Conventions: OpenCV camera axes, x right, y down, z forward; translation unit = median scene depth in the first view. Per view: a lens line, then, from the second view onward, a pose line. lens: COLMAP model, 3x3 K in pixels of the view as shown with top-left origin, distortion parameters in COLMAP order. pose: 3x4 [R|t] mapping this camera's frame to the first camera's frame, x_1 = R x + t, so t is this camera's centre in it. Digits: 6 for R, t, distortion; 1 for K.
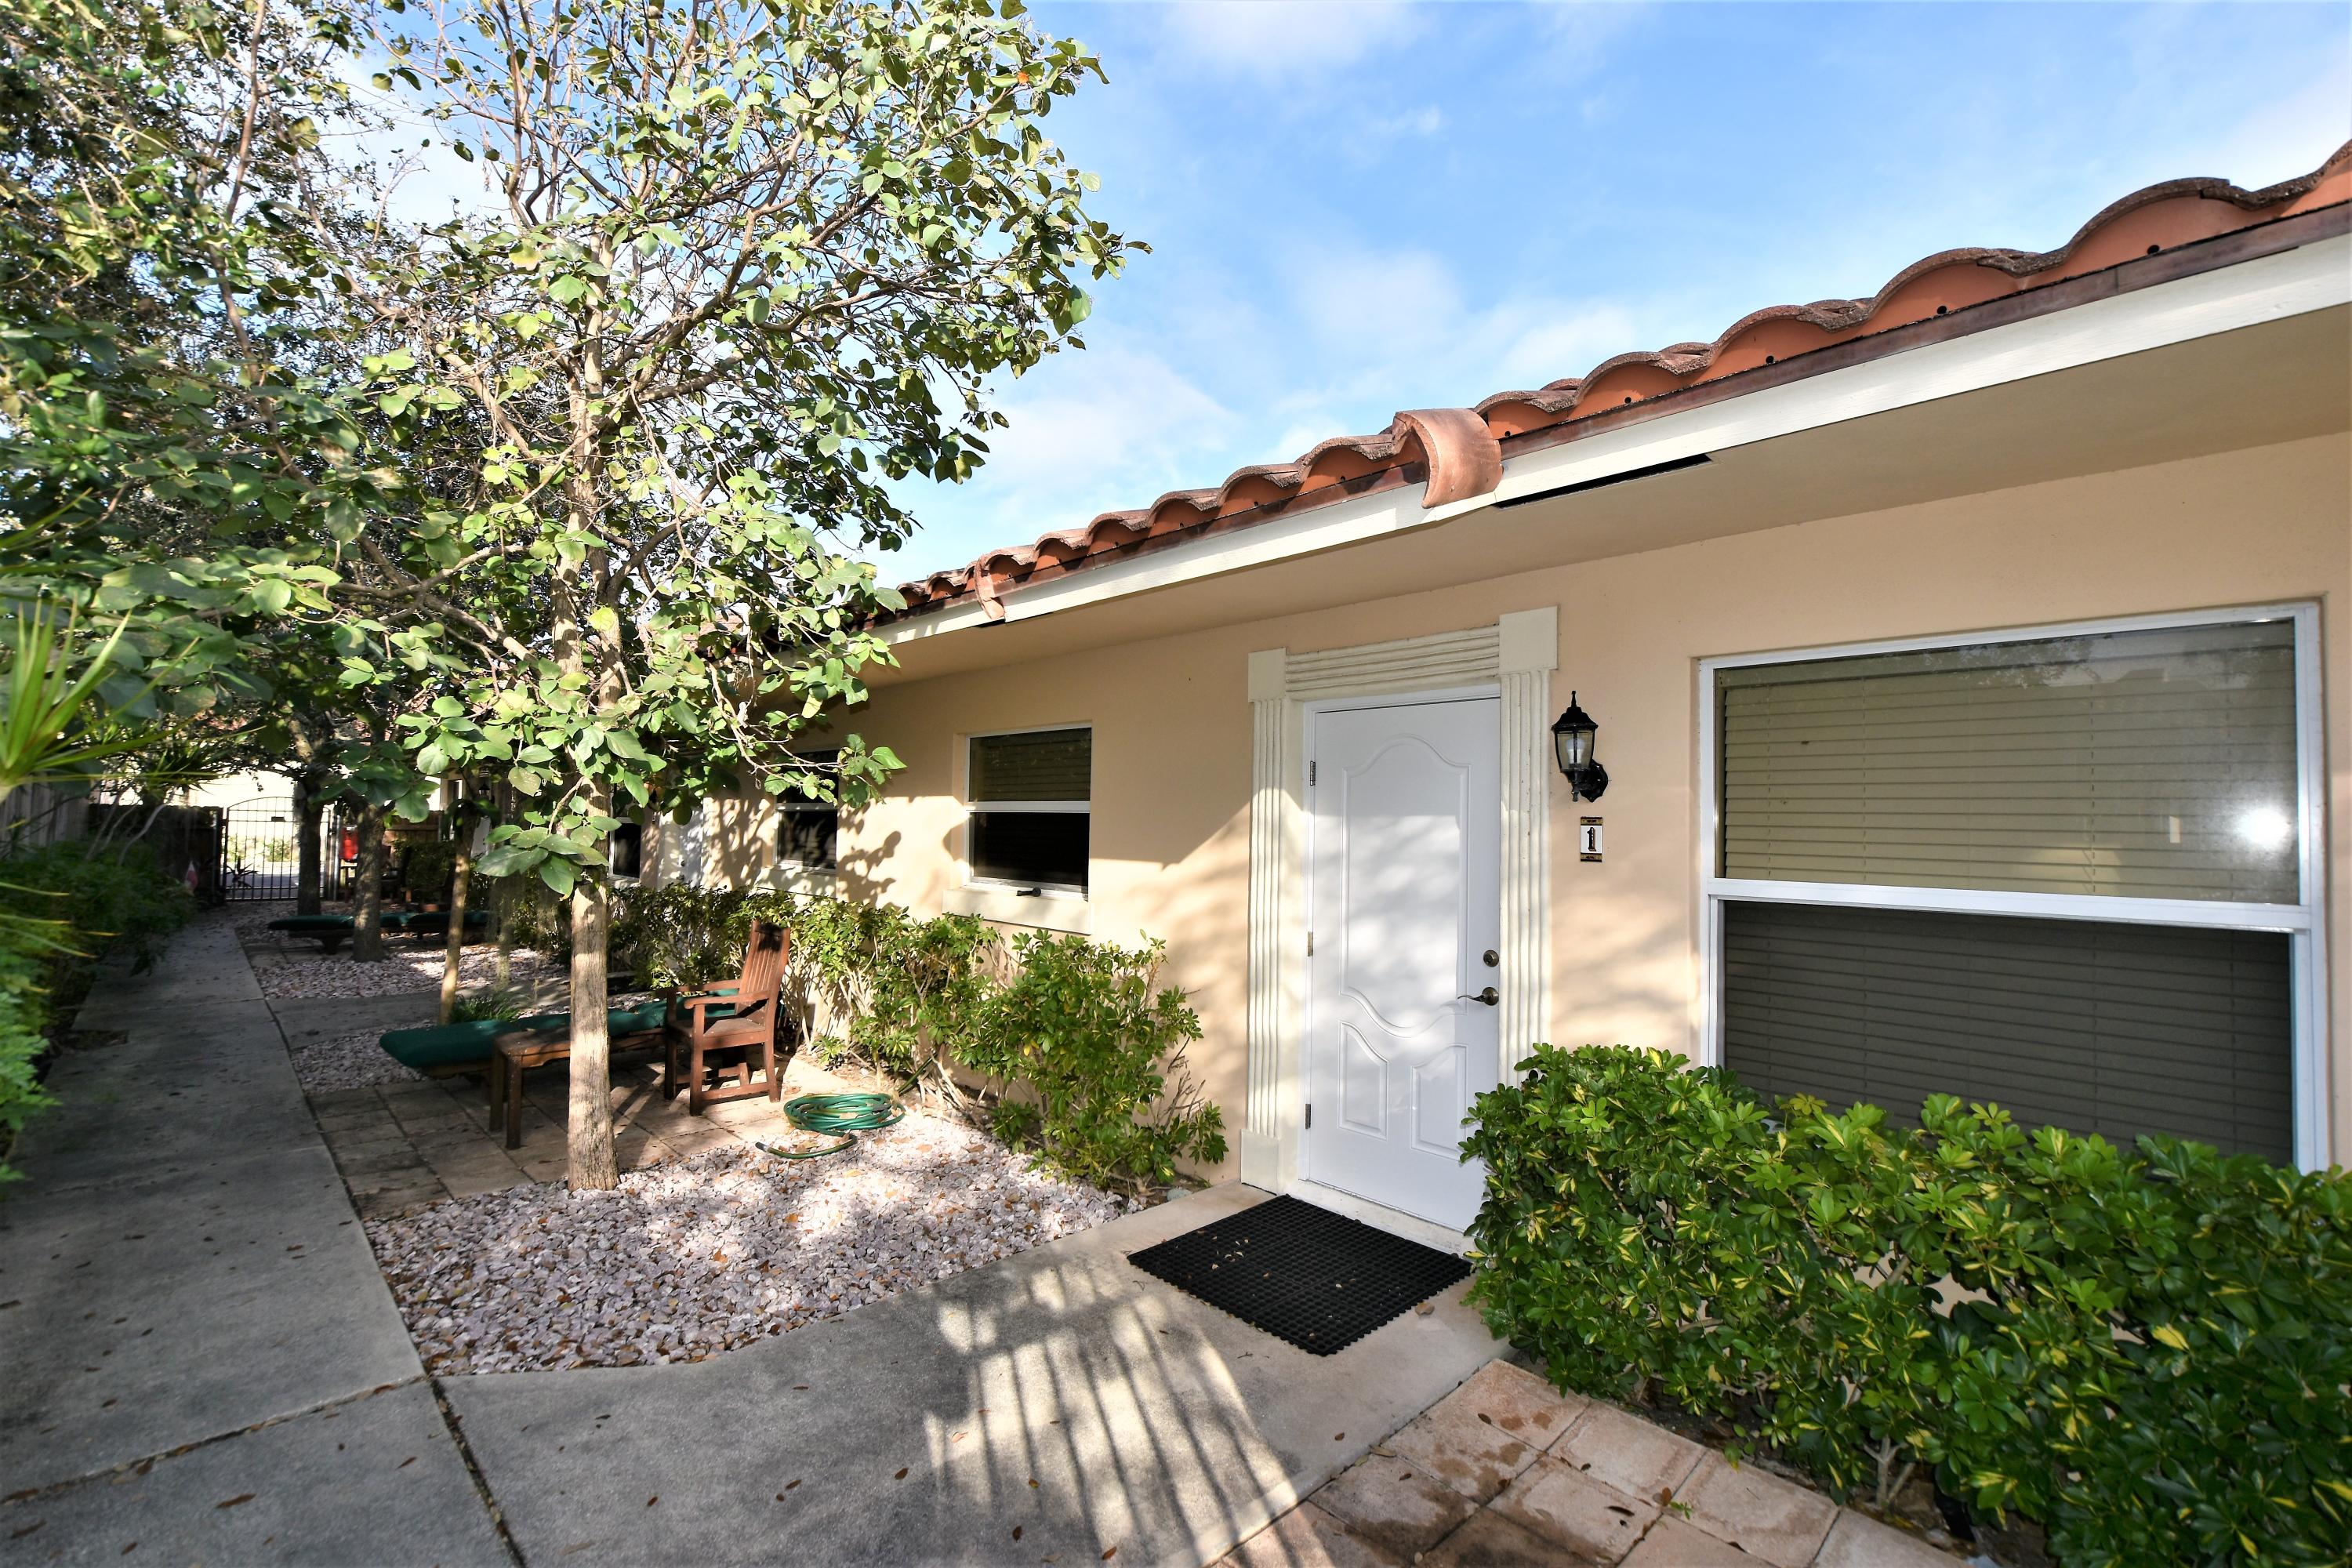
lens RADIAL K [[1019.4, 0, 1176.0], [0, 1019.4, 784.0], [0, 0, 1]] dist [-0.001018, -0.000161]
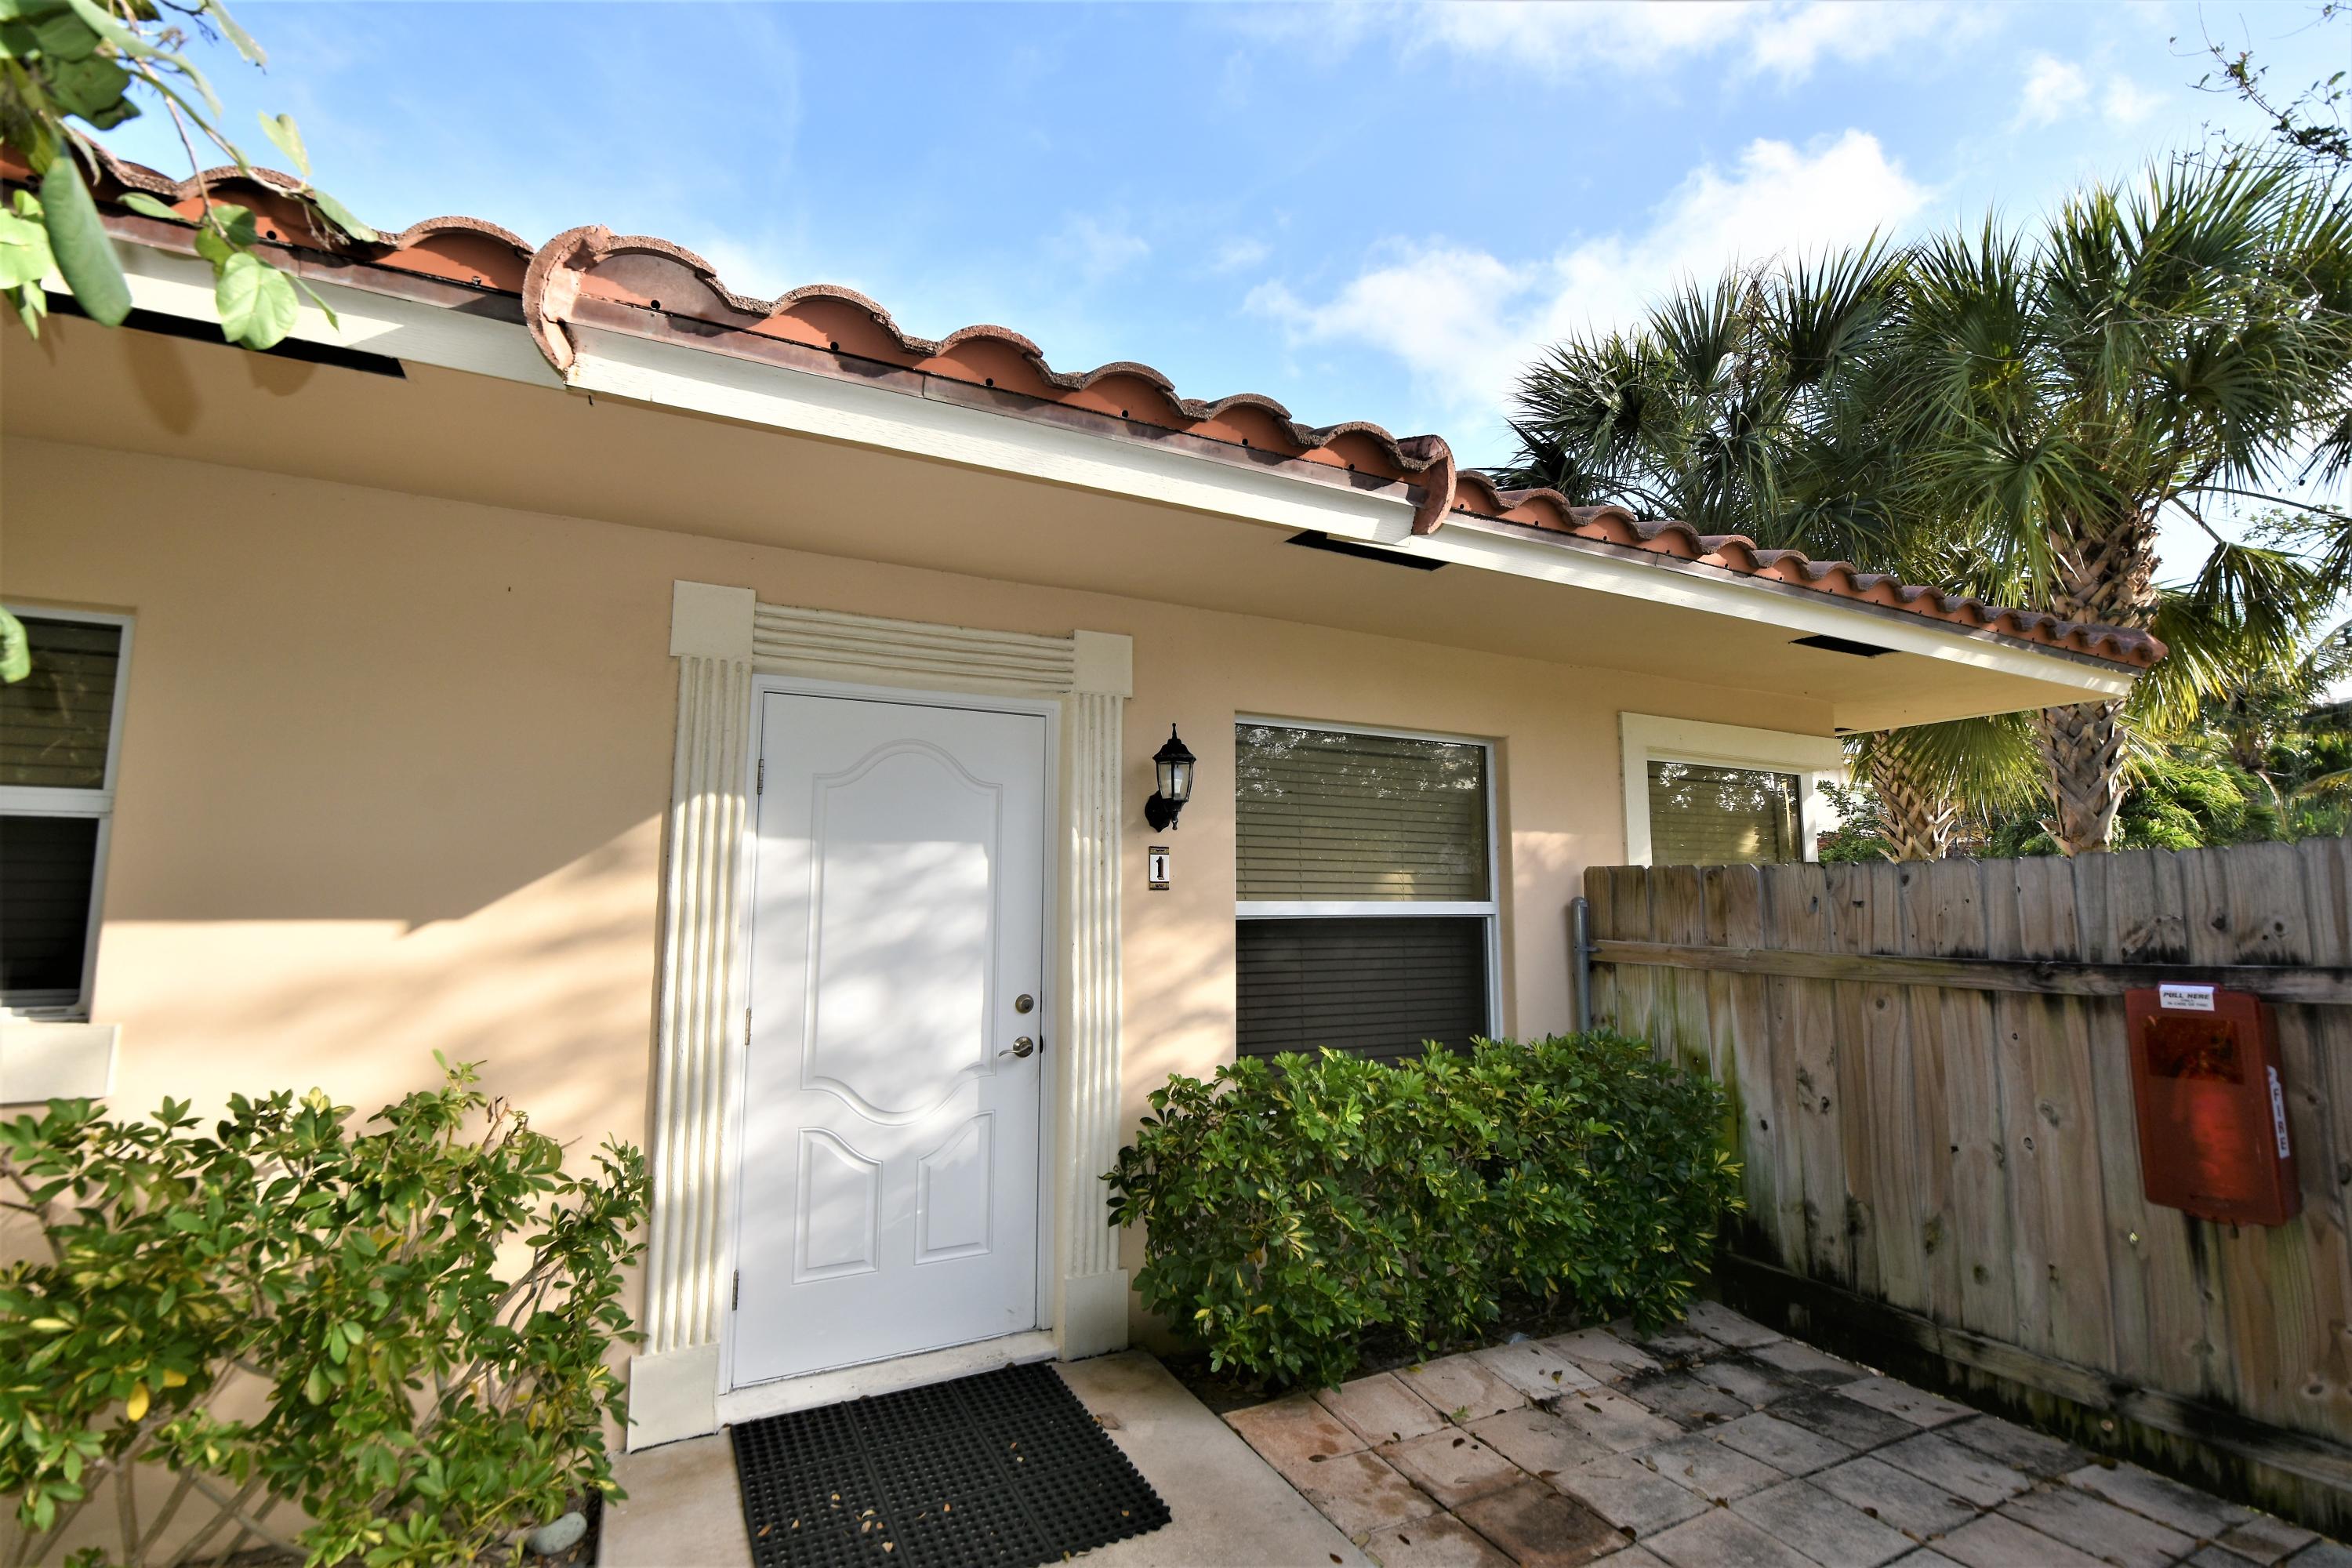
lens RADIAL K [[1010.6, 0, 1185.0], [0, 1010.6, 803.2], [0, 0, 1]] dist [0.001685, 0.000201]
pose [[0.308518, 0.074062, 0.948331, -0.502045], [-0.024771, 0.997252, -0.069824, 0.053371], [-0.950896, -0.001949, 0.309505, 0.599022]]
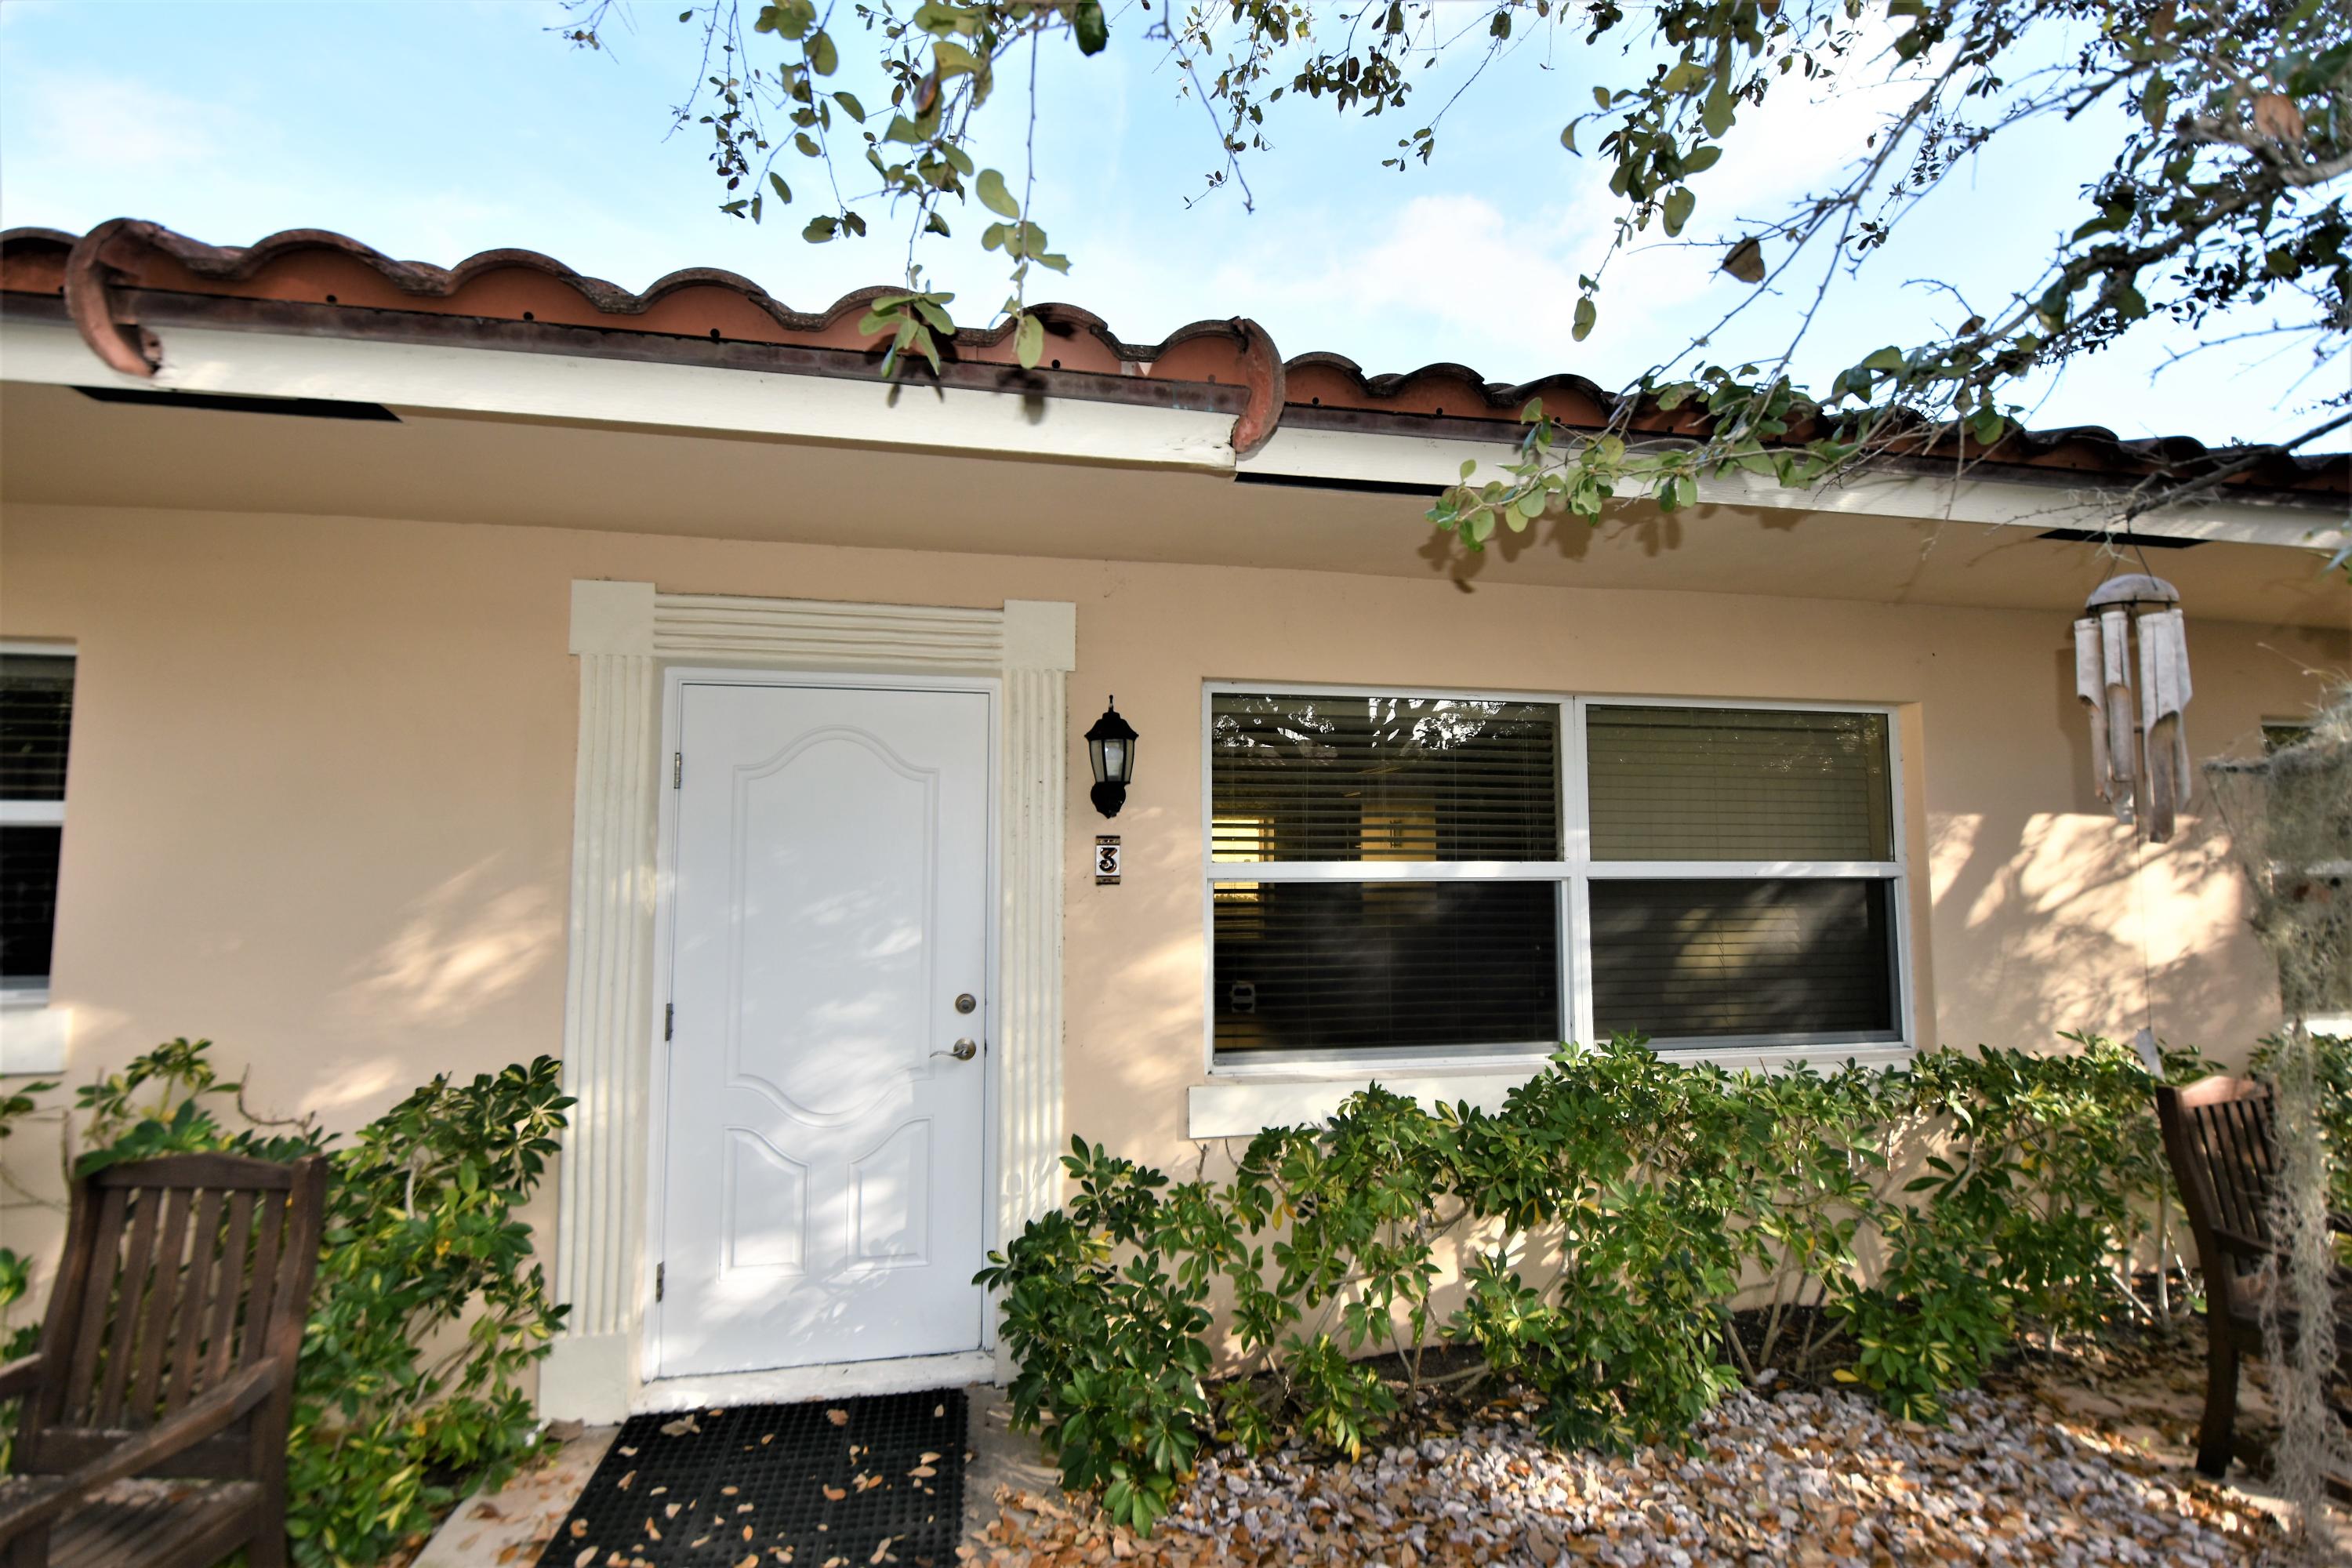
lens RADIAL K [[1010.6, 0, 1185.0], [0, 1010.6, 803.2], [0, 0, 1]] dist [0.001685, 0.000201]
pose [[0.565502, 0.052563, 0.823070, -0.279291], [-0.015375, 0.998466, -0.053200, 0.046924], [-0.824603, 0.017430, 0.565443, 0.383220]]
